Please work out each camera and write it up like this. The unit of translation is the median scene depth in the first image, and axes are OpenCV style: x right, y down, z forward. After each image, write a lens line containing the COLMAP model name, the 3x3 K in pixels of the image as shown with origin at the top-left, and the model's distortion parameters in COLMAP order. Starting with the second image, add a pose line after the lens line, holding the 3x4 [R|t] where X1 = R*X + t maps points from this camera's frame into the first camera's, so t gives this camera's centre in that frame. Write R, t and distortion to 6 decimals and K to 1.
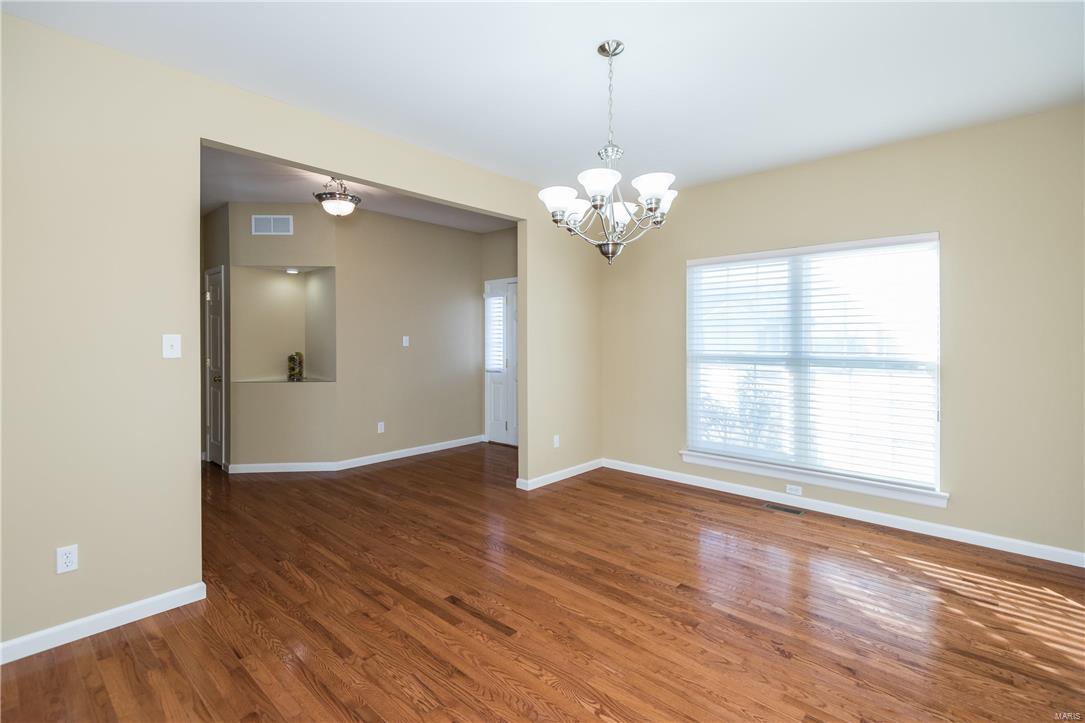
lens RADIAL K [[505.5, 0, 538.3], [0, 505.5, 358.2], [0, 0, 1]] dist [0.012436, -0.001887]
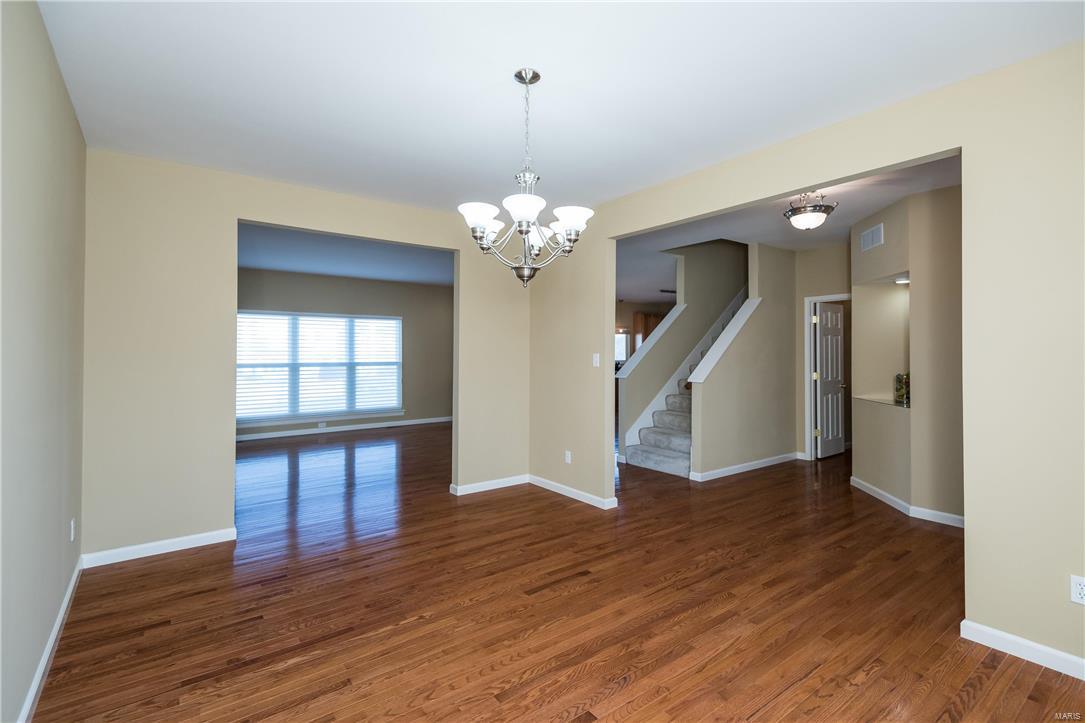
lens RADIAL K [[505.5, 0, 548.6], [0, 505.5, 349.7], [0, 0, 1]] dist [0.012436, -0.001887]
pose [[-0.175659, -0.000252, -0.984451, 0.768417], [-0.039500, 0.999196, 0.006793, -0.044875], [0.983658, 0.040079, -0.175527, 0.820217]]
